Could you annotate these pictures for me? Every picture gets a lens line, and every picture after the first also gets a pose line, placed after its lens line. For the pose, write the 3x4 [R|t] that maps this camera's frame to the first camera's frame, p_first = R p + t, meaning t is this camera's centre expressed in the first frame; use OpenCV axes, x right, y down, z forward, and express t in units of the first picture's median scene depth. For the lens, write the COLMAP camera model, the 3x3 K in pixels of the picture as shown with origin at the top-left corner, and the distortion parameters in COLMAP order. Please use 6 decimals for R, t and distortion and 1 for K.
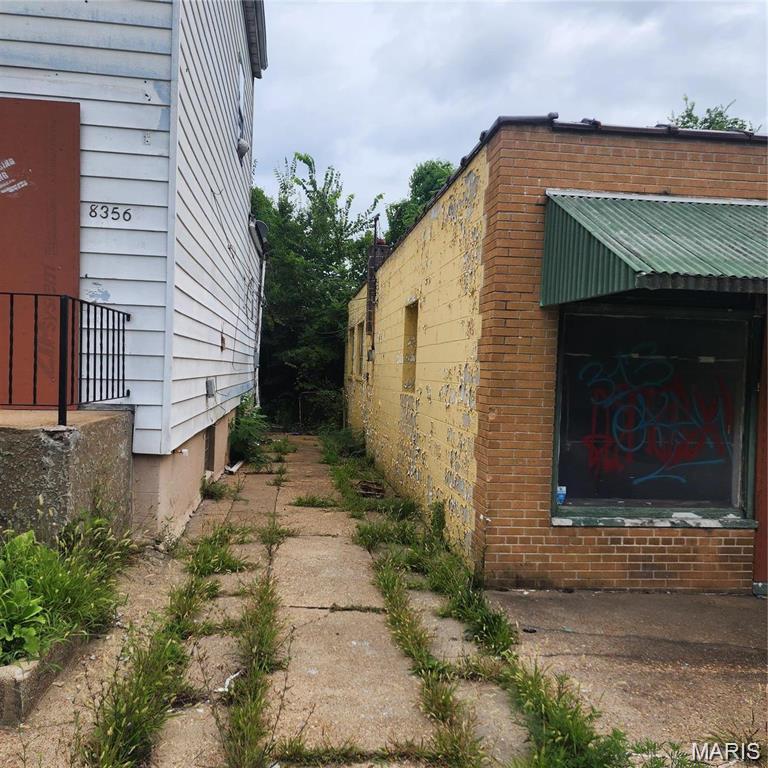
lens RADIAL K [[671.6, 0, 366.7], [0, 671.6, 386.8], [0, 0, 1]] dist [0.074213, -0.052009]
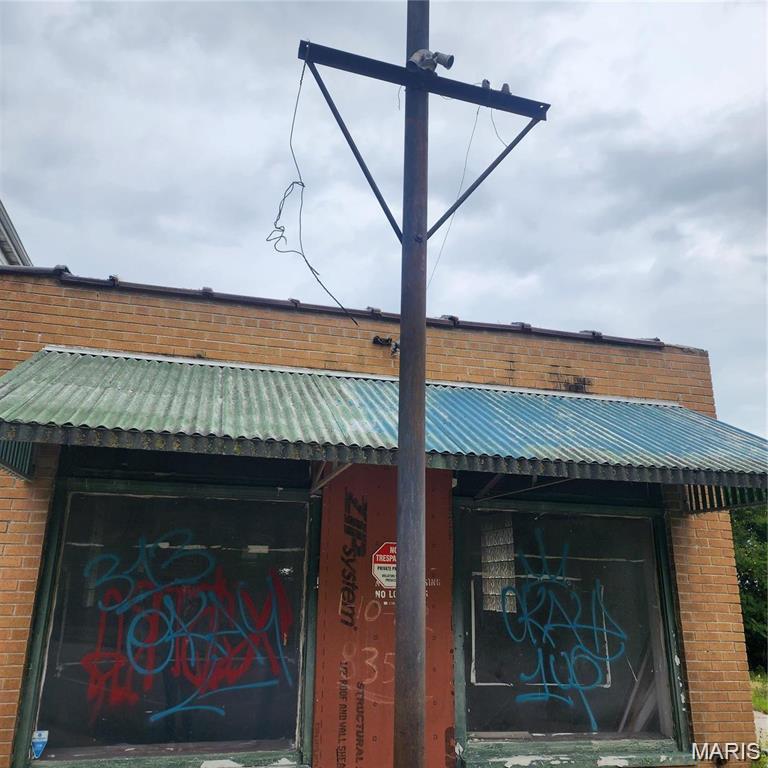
lens RADIAL K [[671.6, 0, 369.8], [0, 671.6, 402.9], [0, 0, 1]] dist [0.074213, -0.052009]
pose [[0.992913, 0.017160, 0.117601, 0.265203], [0.017721, 0.957081, -0.289279, 0.014655], [-0.117517, 0.289313, 0.949993, 0.076512]]
